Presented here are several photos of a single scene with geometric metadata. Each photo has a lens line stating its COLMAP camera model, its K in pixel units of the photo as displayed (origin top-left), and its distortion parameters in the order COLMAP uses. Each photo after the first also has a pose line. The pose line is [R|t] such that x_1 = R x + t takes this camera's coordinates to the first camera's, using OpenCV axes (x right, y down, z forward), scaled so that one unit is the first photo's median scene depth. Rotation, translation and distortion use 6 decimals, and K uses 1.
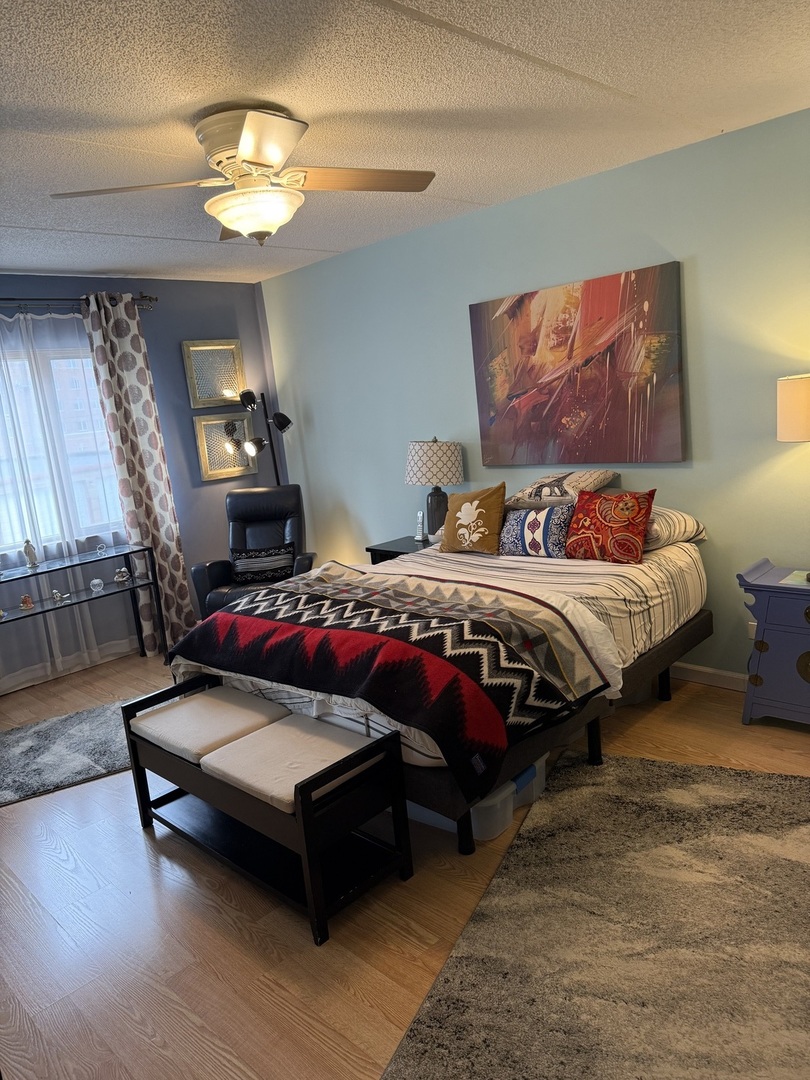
lens RADIAL K [[761.4, 0, 406.1], [0, 761.4, 545.2], [0, 0, 1]] dist [0.041898, -0.061487]
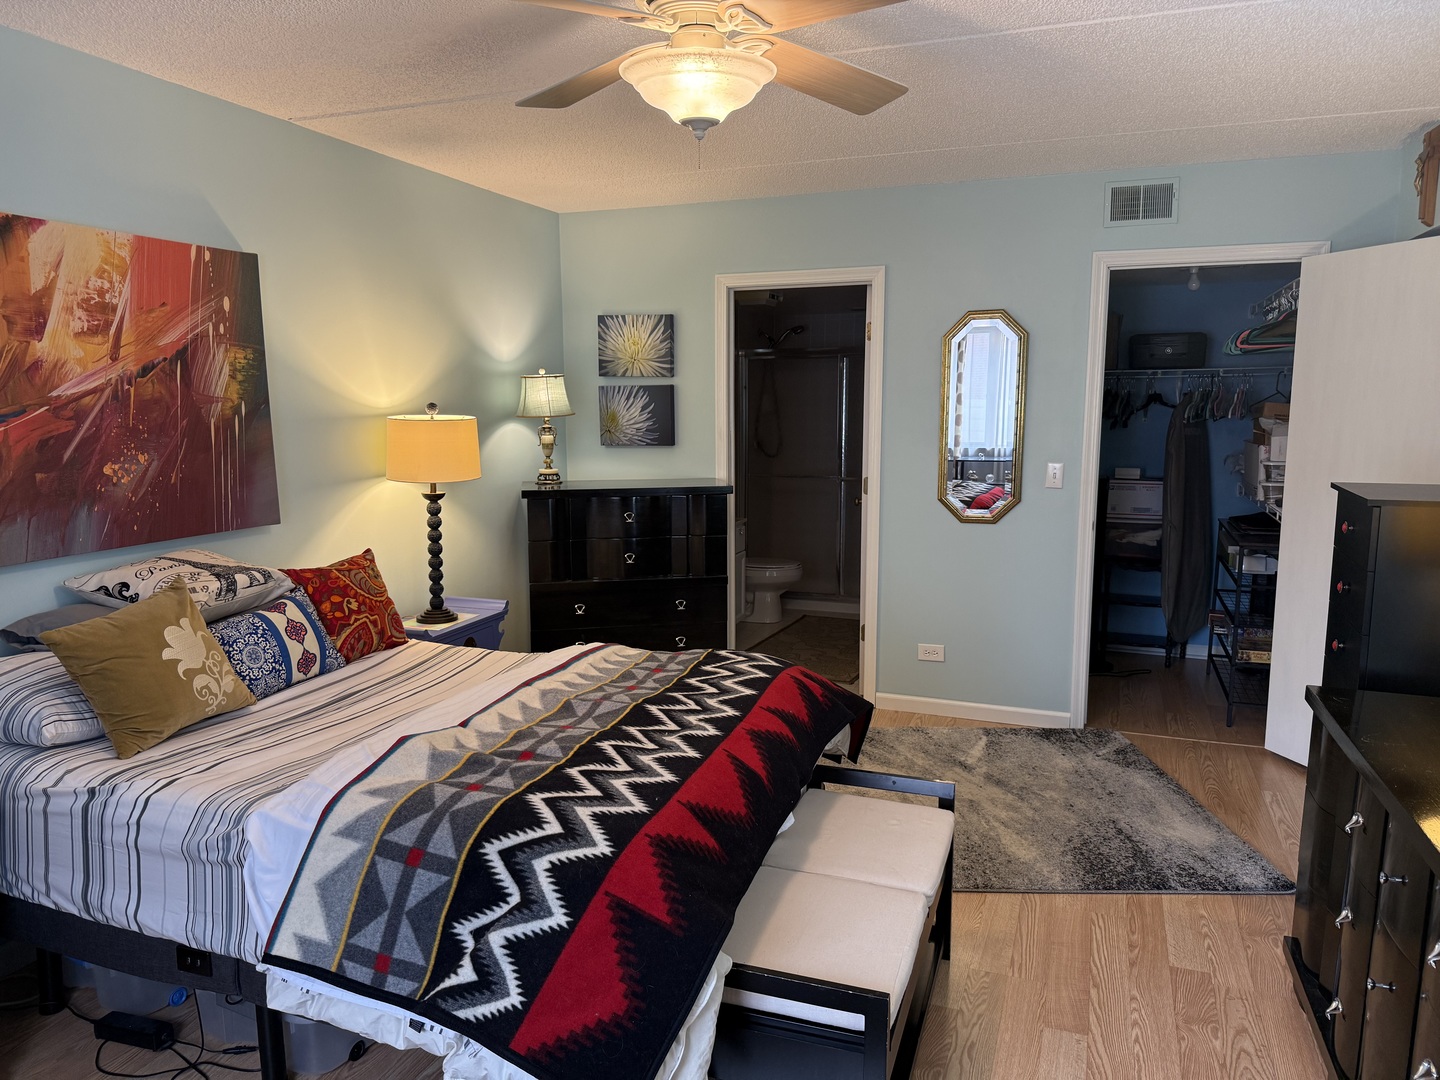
lens RADIAL K [[1015.2, 0, 719.3], [0, 1015.2, 533.3], [0, 0, 1]] dist [0.041898, -0.061487]
pose [[-0.425725, -0.021051, 0.904608, -0.667900], [0.207328, 0.970863, 0.120165, -0.122012], [-0.880780, 0.238708, -0.408956, 0.969183]]
